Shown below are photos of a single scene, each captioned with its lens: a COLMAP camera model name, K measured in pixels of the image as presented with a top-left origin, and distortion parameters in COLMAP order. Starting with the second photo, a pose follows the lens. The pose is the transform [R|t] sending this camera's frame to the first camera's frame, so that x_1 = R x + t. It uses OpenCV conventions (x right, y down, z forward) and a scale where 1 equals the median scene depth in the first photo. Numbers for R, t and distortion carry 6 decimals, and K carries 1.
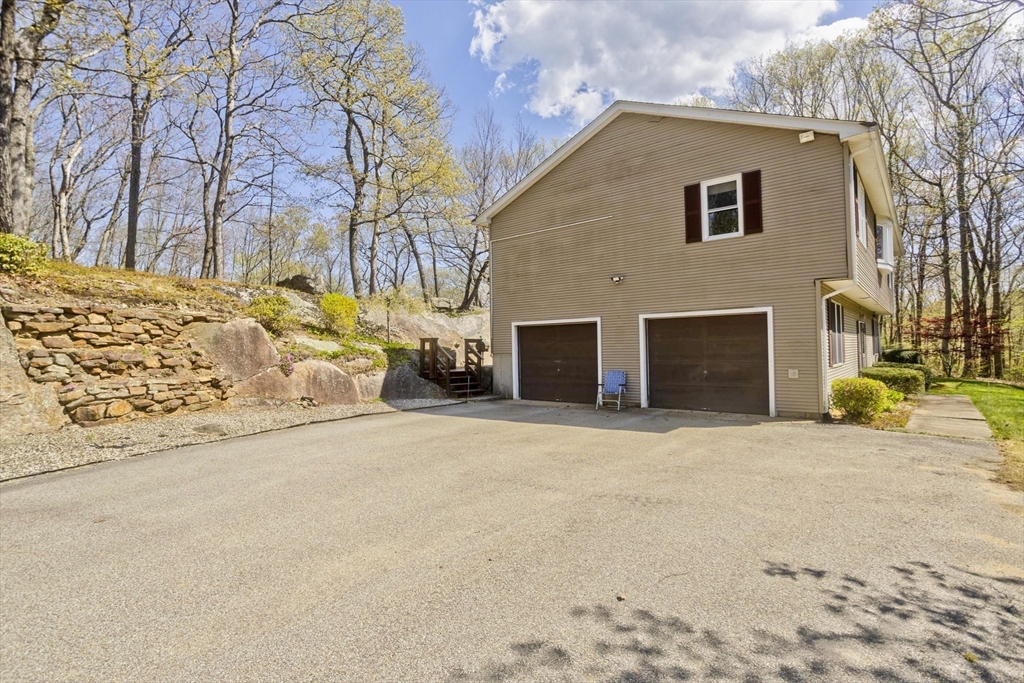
lens RADIAL K [[492.5, 0, 513.3], [0, 492.5, 331.4], [0, 0, 1]] dist [-0.009897, 0.000314]
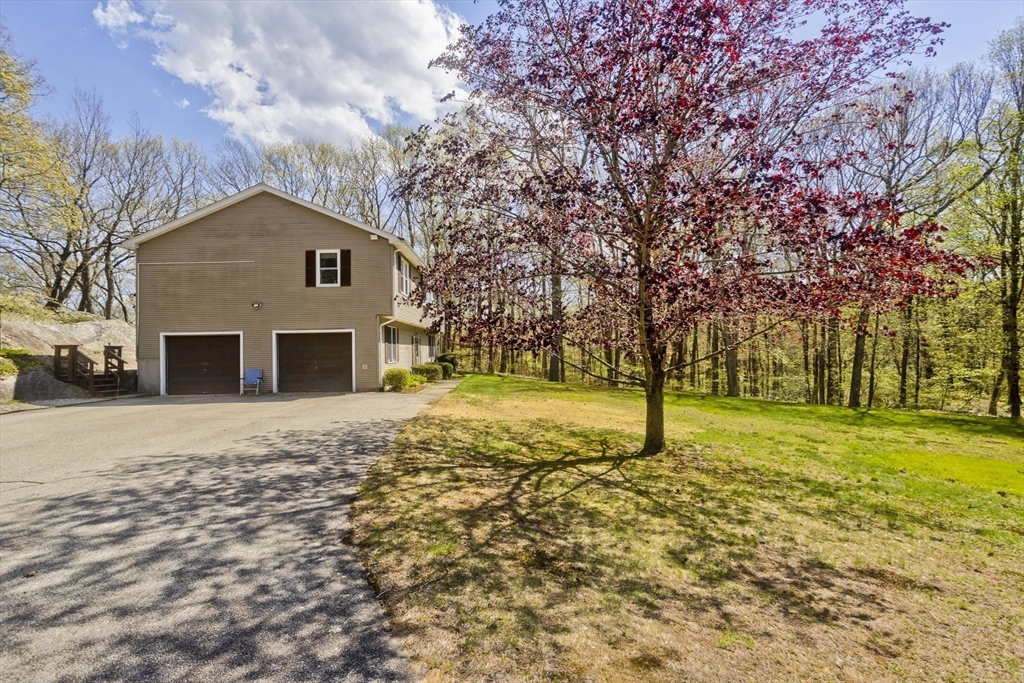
lens RADIAL K [[492.5, 0, 515.0], [0, 492.5, 336.0], [0, 0, 1]] dist [-0.009897, 0.000314]
pose [[0.743971, 0.020727, 0.667891, -0.181806], [-0.014623, 0.999784, -0.014738, -0.005740], [-0.668052, 0.001198, 0.744114, -0.566508]]
